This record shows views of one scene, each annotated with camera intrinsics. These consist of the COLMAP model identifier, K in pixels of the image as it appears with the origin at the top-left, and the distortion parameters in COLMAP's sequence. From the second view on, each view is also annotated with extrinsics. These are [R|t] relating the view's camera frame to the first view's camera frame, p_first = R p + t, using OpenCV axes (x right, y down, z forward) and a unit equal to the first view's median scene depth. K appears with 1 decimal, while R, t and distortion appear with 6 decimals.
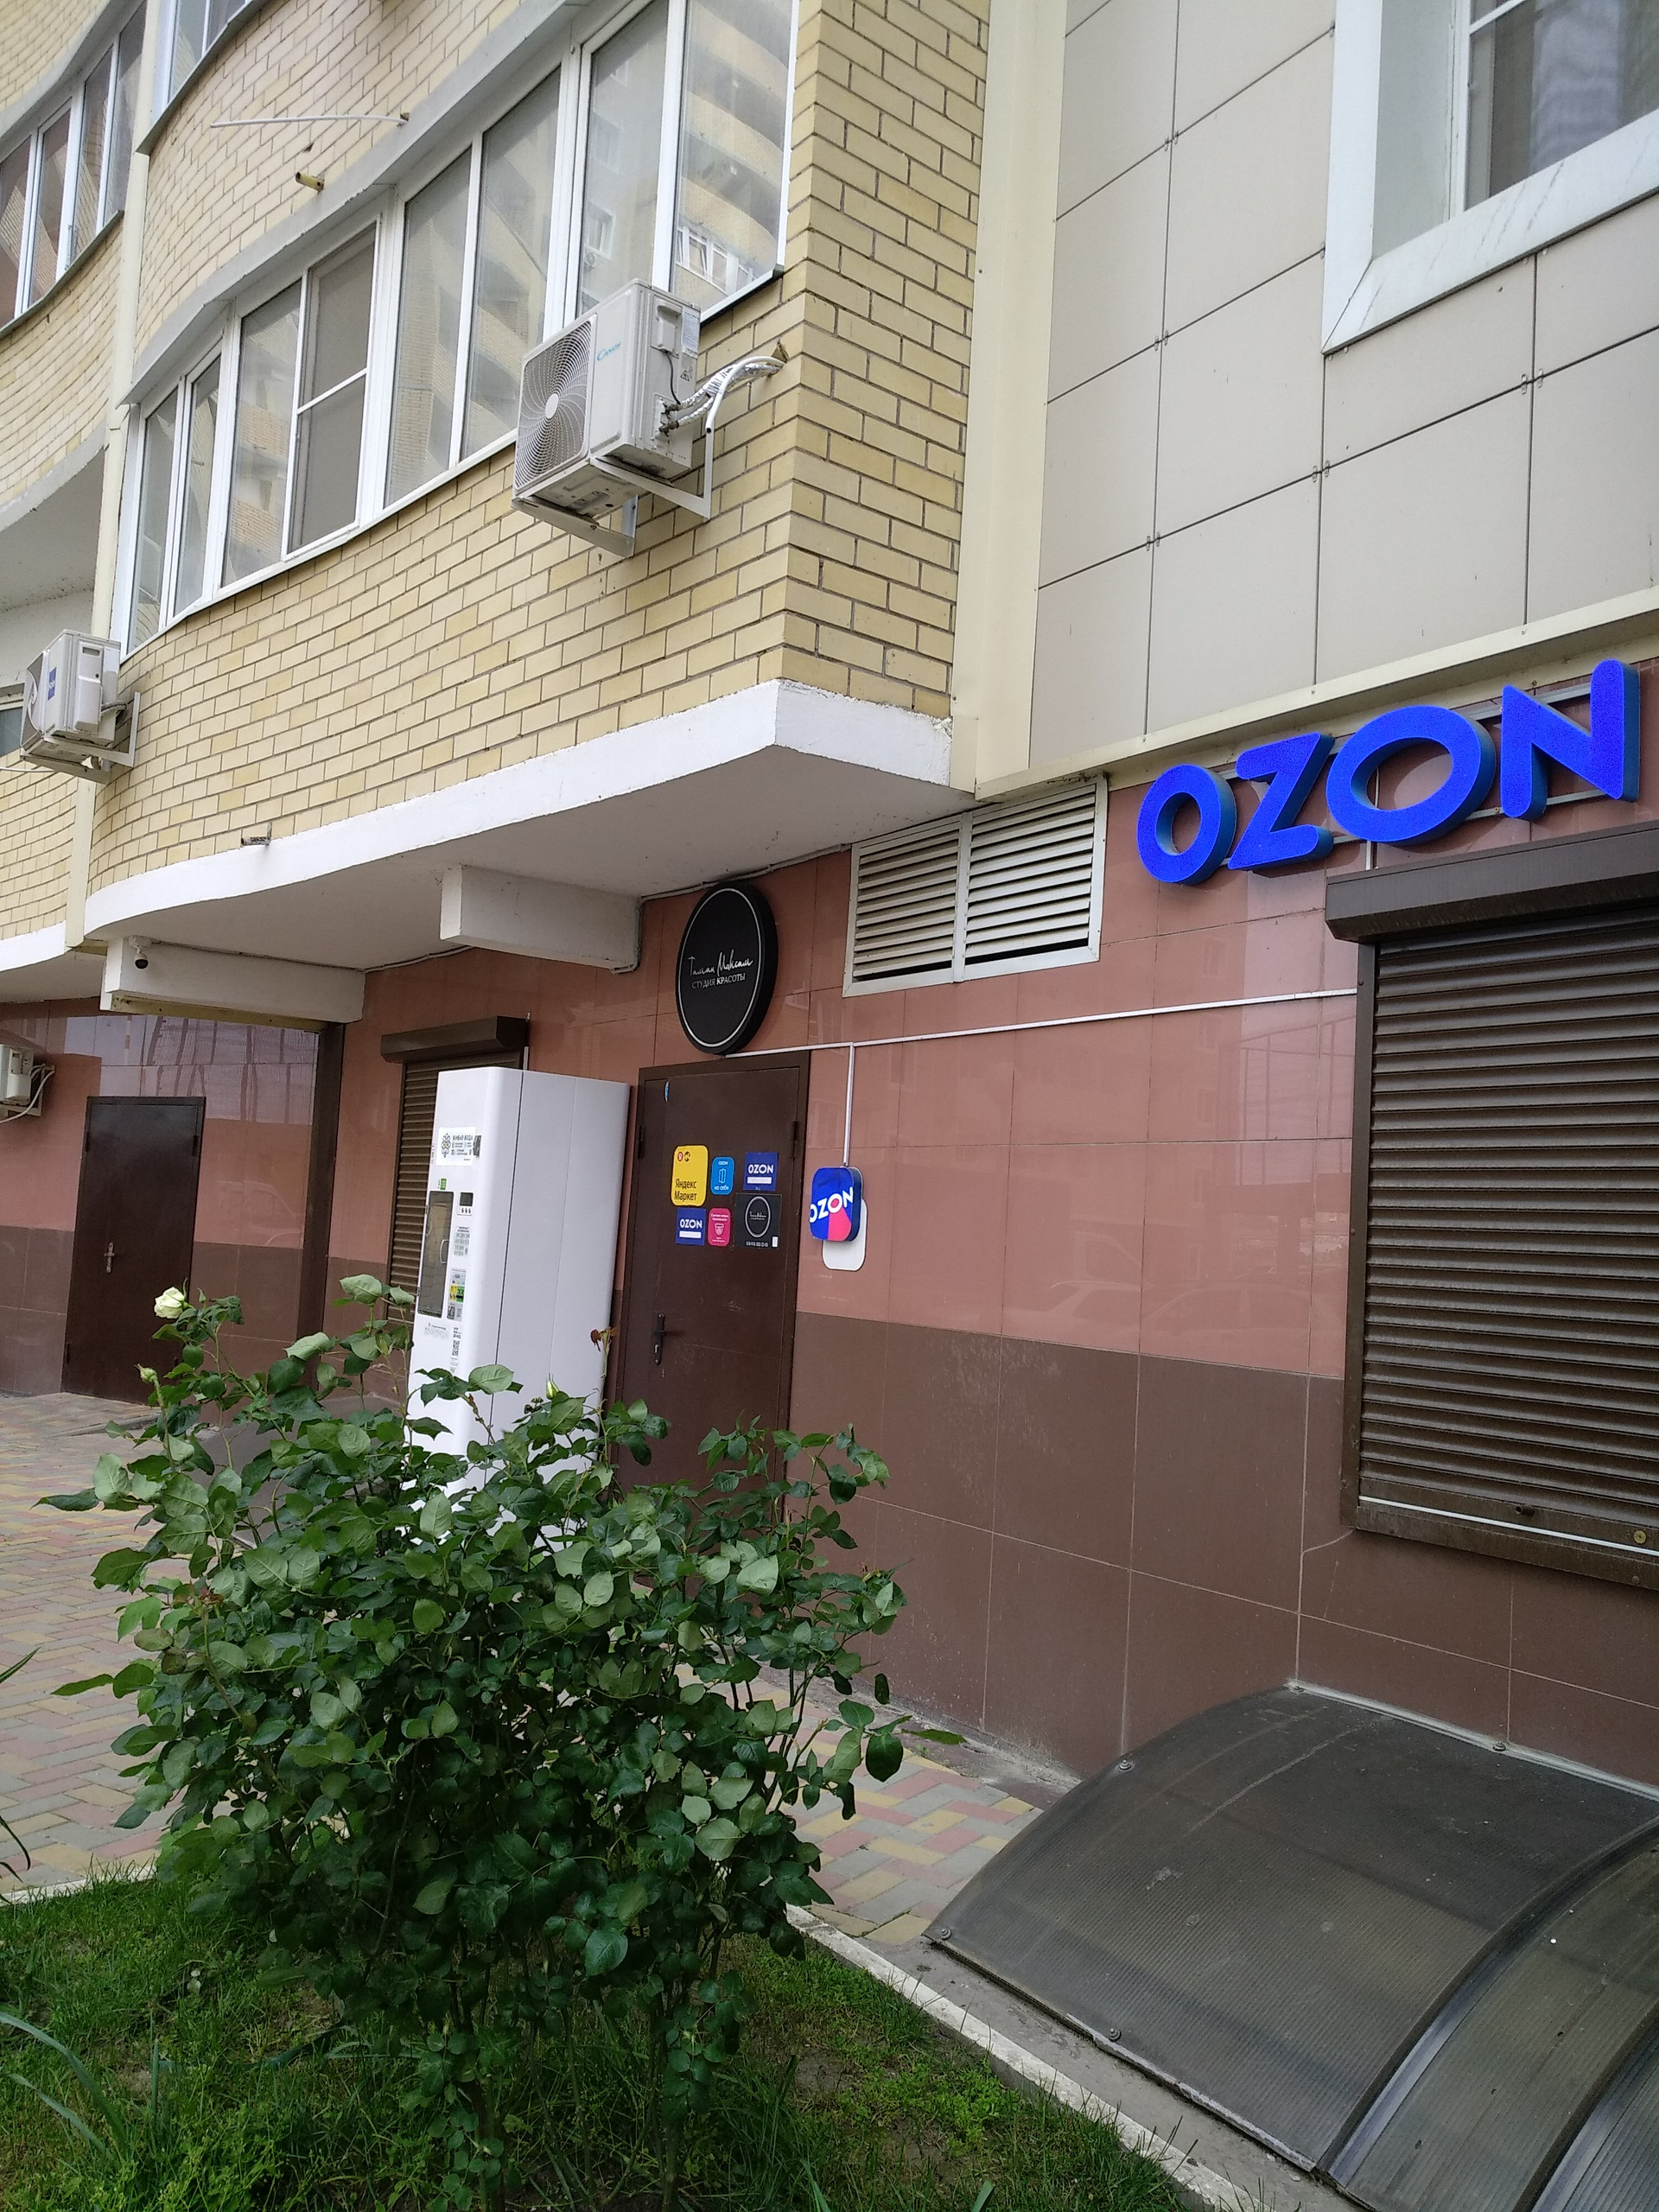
lens RADIAL K [[1748.2, 0, 830.6], [0, 1748.2, 1105.2], [0, 0, 1]] dist [-0.002684, -0.000657]
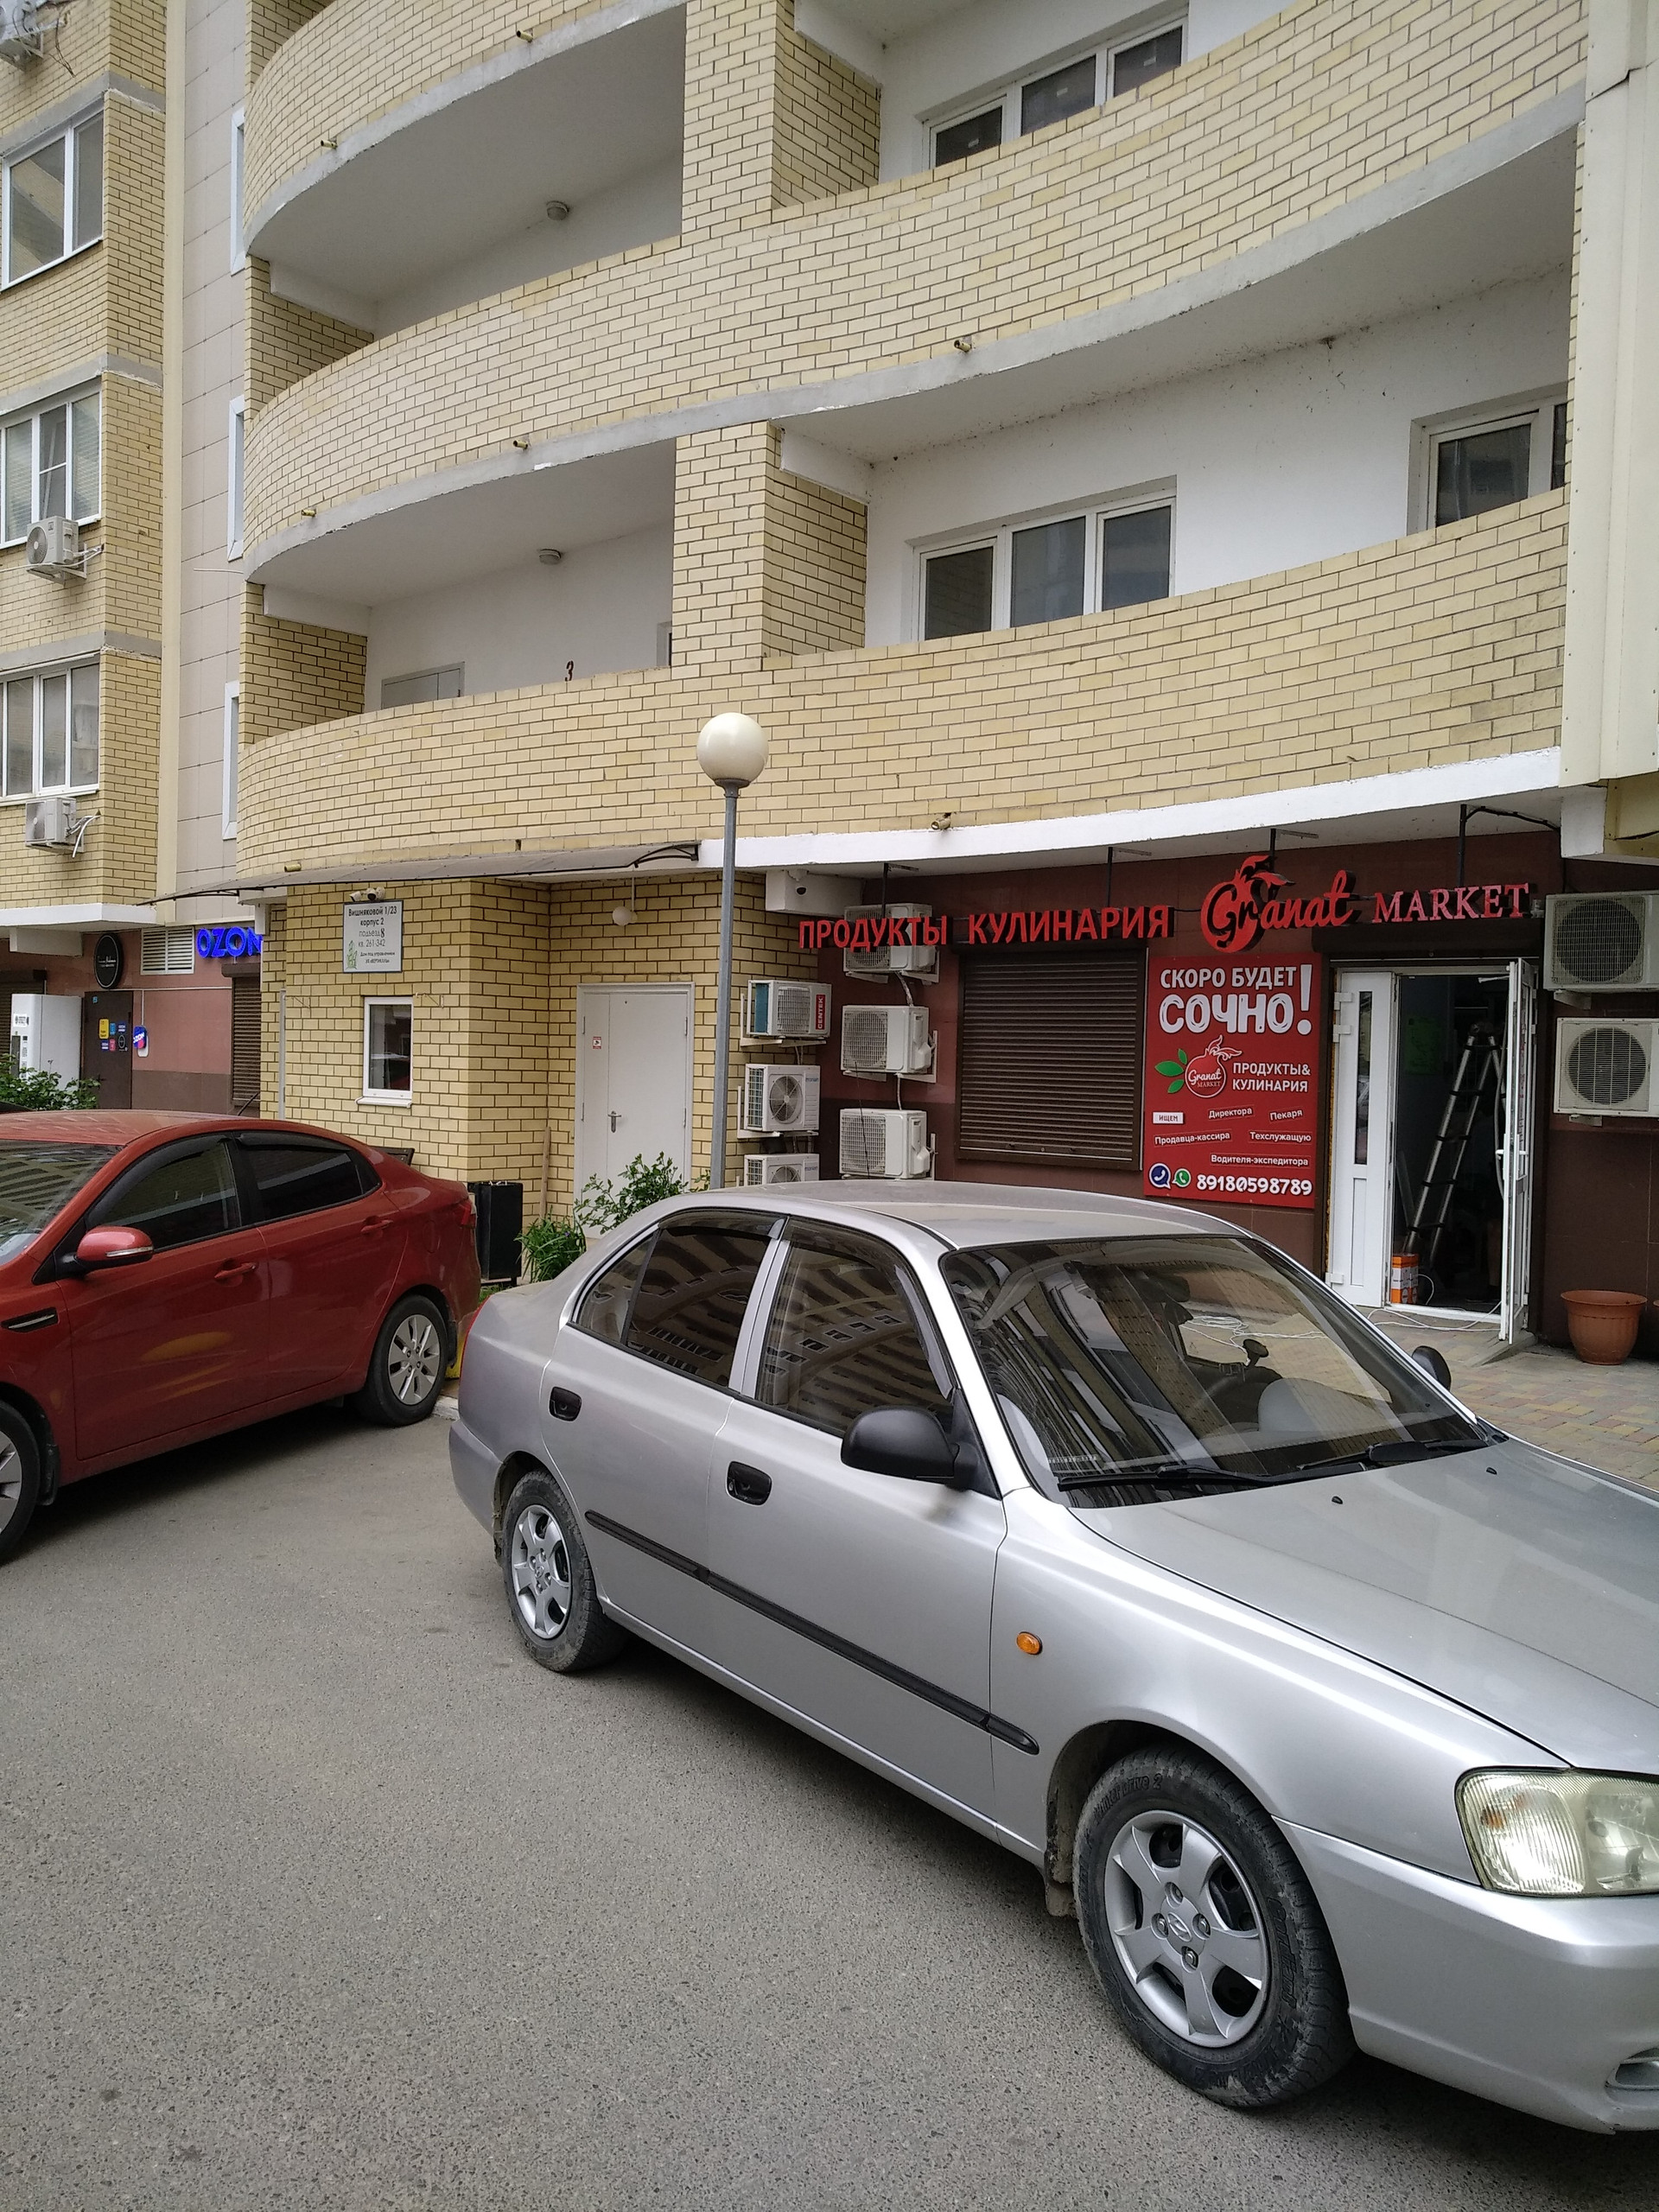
lens RADIAL K [[1748.2, 0, 828.2], [0, 1748.2, 1107.6], [0, 0, 1]] dist [-0.002684, -0.000657]
pose [[0.976028, -0.035412, 0.214745, 0.544071], [0.011341, 0.993609, 0.112305, -0.165658], [-0.217349, -0.107177, 0.970192, -2.472865]]
